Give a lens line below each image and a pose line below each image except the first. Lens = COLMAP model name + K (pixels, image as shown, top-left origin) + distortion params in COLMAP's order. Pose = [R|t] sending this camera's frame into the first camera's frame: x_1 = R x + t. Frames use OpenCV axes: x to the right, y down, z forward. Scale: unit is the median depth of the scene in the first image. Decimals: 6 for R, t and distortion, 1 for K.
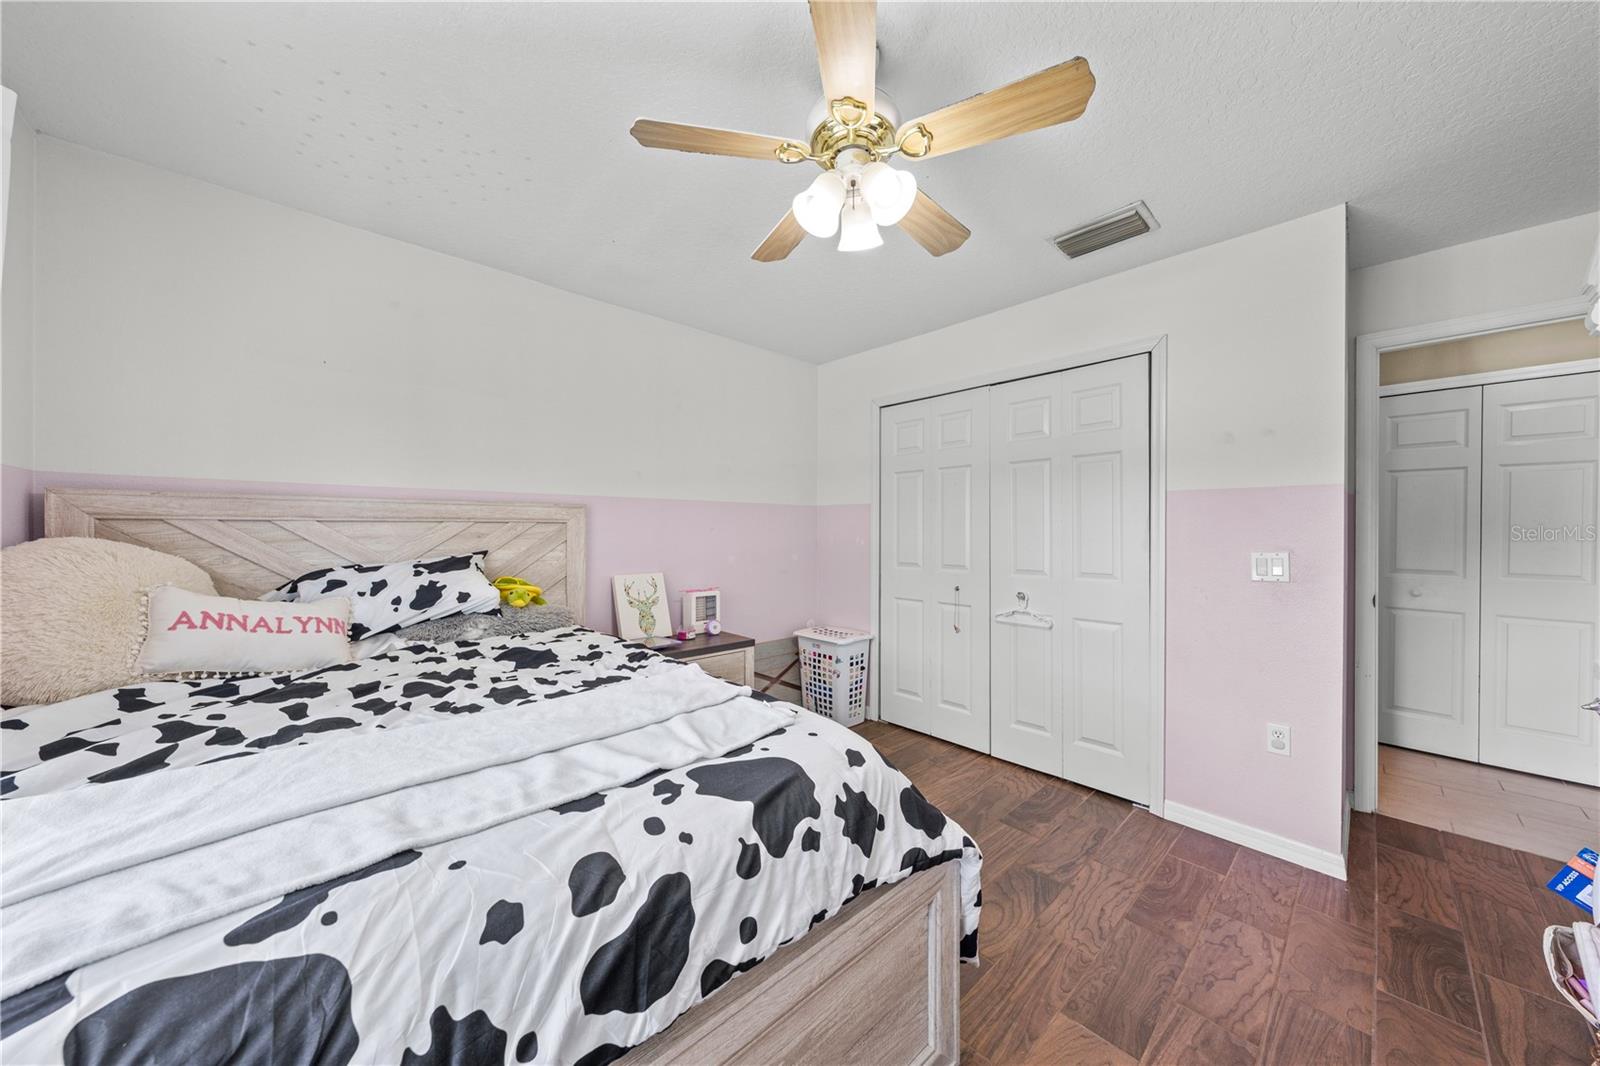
lens RADIAL K [[540.4, 0, 800.5], [0, 540.4, 535.5], [0, 0, 1]] dist [-0.002387, 0.000087]
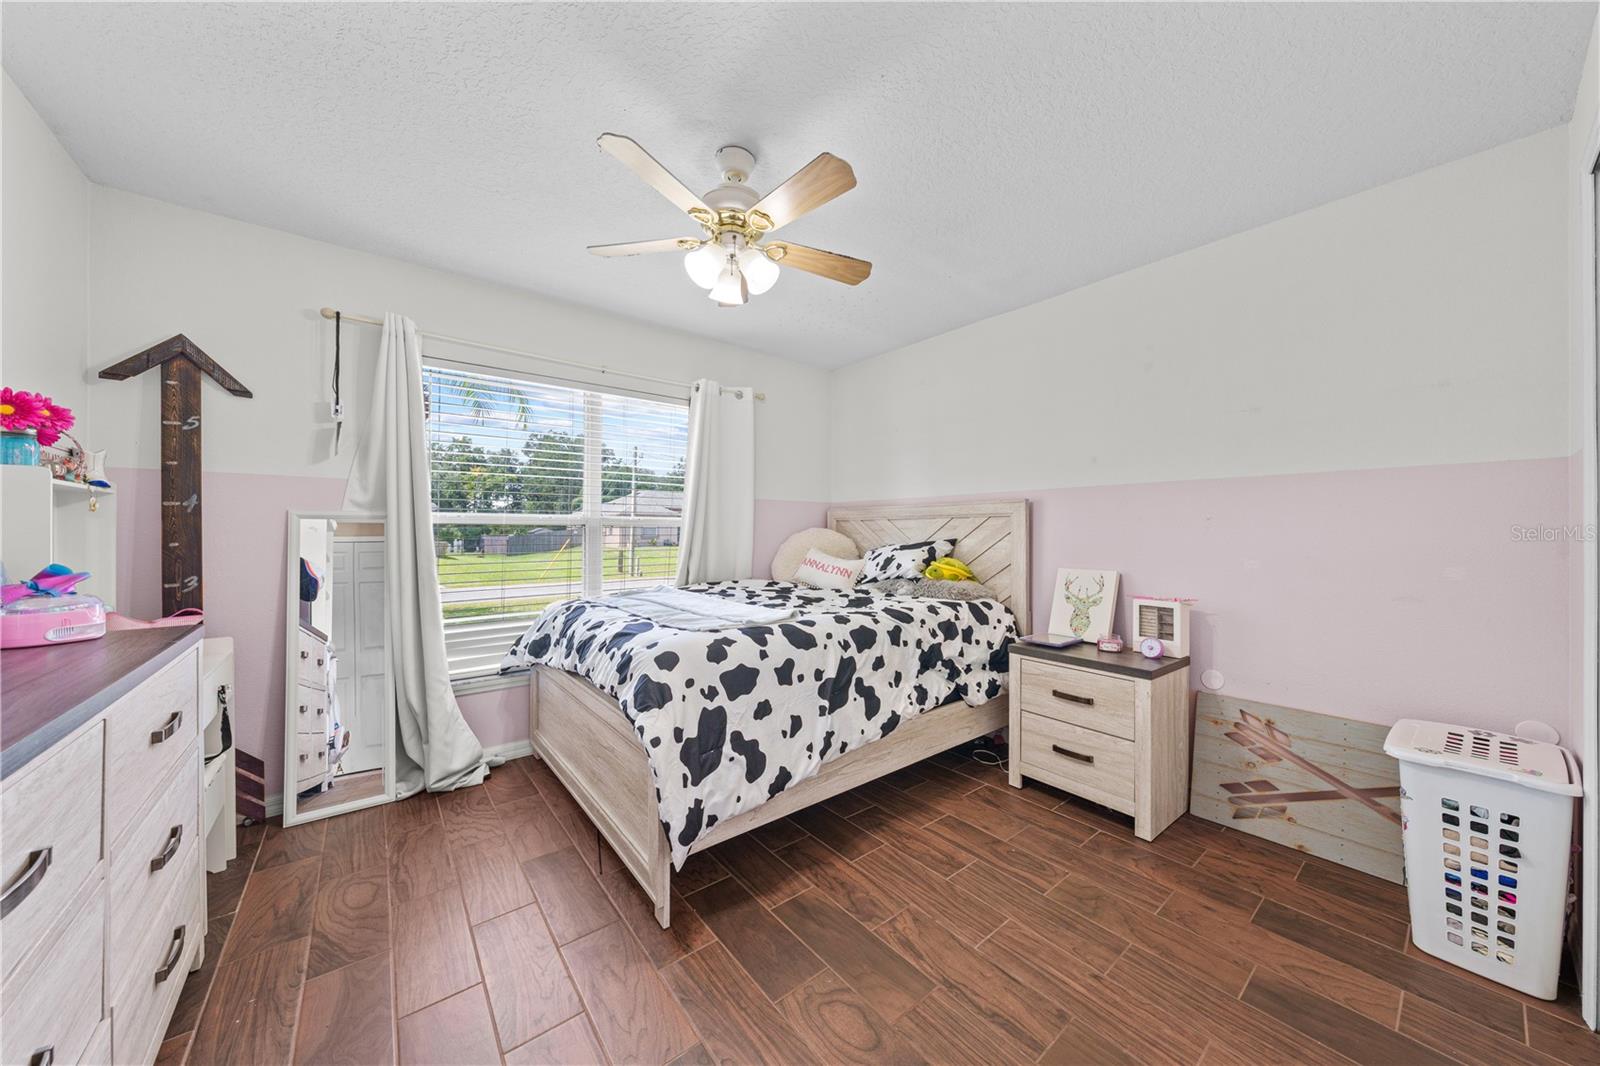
lens RADIAL K [[540.4, 0, 800.1], [0, 540.4, 530.3], [0, 0, 1]] dist [-0.002387, 0.000087]
pose [[-0.071736, -0.003701, -0.997417, 0.762662], [-0.011260, 0.999932, -0.002900, 0.015051], [0.997360, 0.011022, -0.071773, 0.677300]]
